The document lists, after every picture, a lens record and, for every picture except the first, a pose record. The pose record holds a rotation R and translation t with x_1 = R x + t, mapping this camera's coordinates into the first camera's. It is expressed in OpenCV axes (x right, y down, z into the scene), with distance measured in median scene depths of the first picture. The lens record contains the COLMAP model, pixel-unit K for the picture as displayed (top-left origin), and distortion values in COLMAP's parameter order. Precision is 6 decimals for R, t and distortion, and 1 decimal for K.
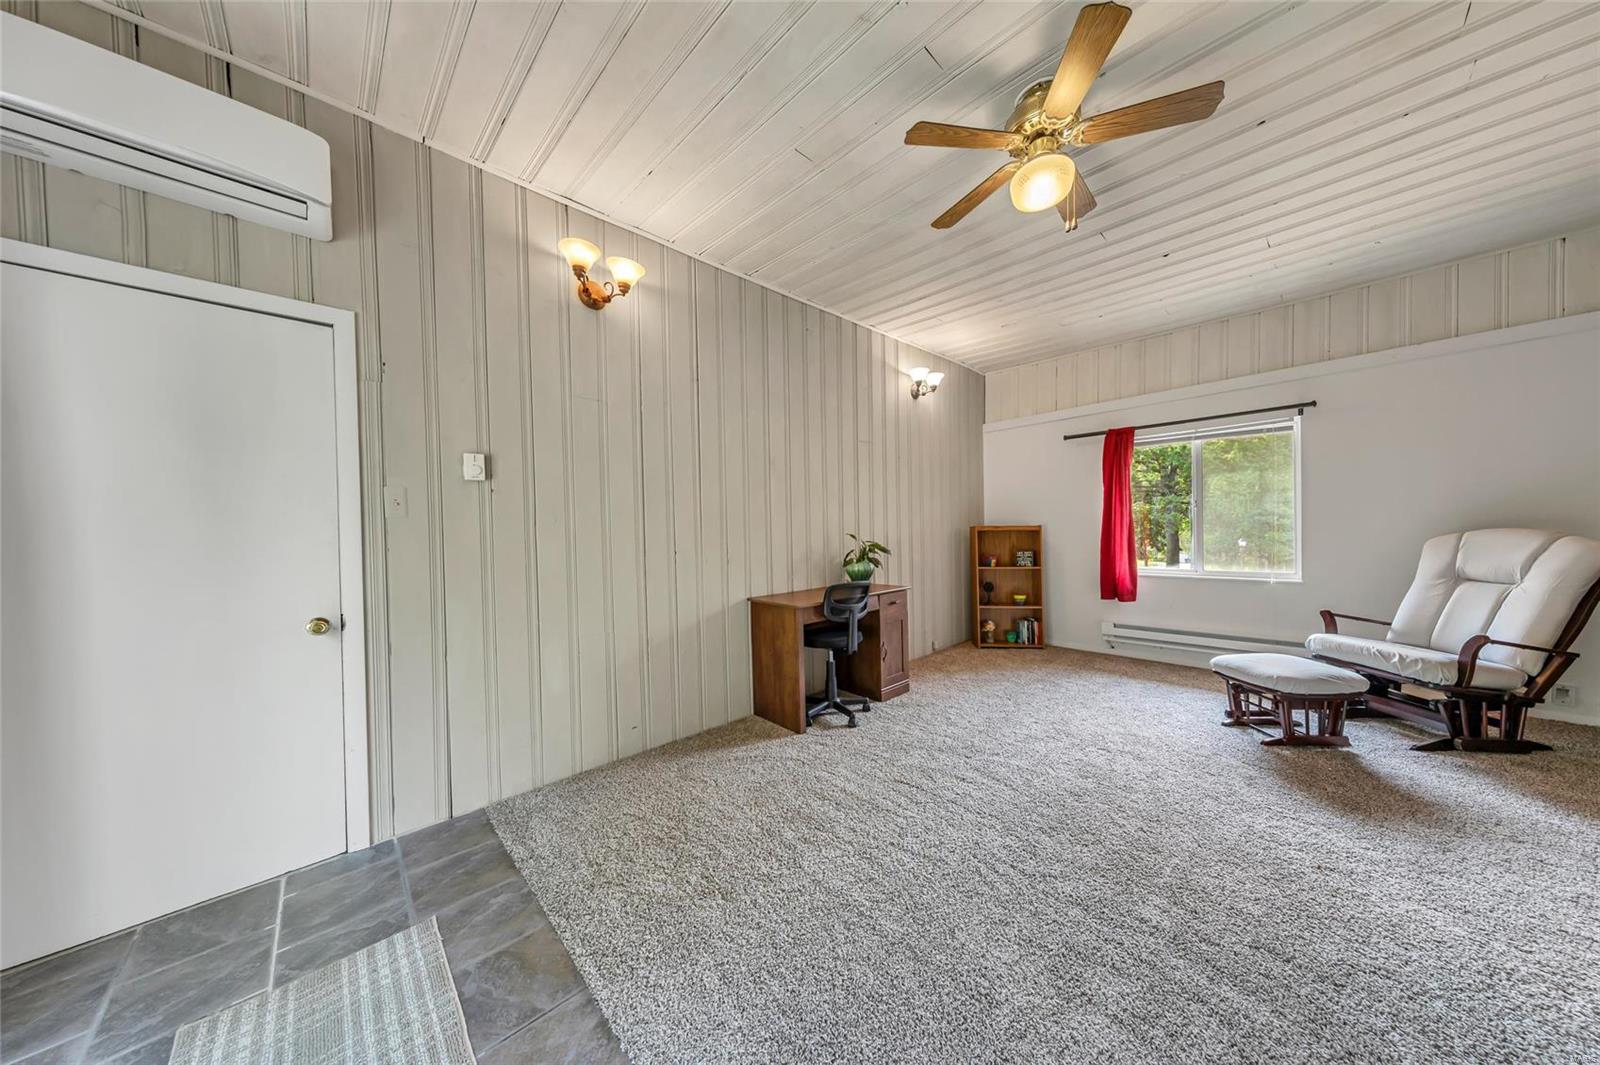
lens RADIAL K [[505.7, 0, 804.2], [0, 505.7, 536.3], [0, 0, 1]] dist [0.007647, 0.000005]
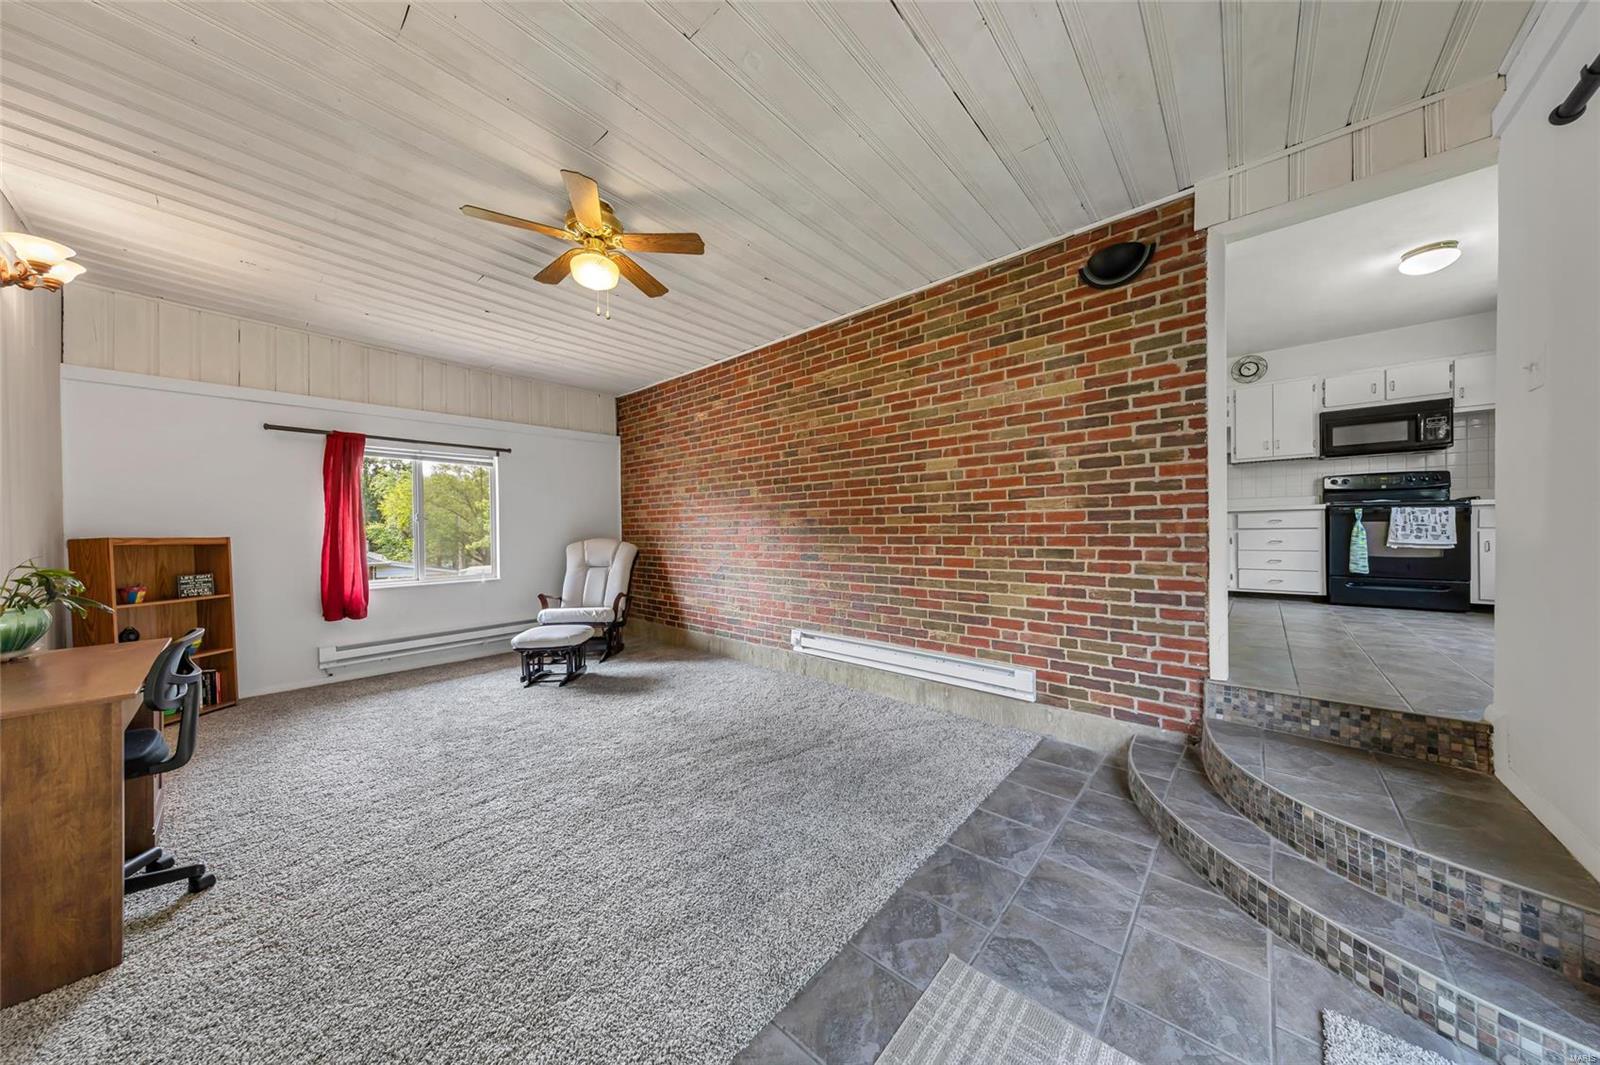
lens RADIAL K [[505.7, 0, 804.2], [0, 505.7, 536.3], [0, 0, 1]] dist [0.007647, 0.000005]
pose [[-0.081132, 0.004785, 0.996692, -0.520204], [0.025209, 0.999678, -0.002748, -0.000209], [-0.996384, 0.024903, -0.081227, 0.353328]]
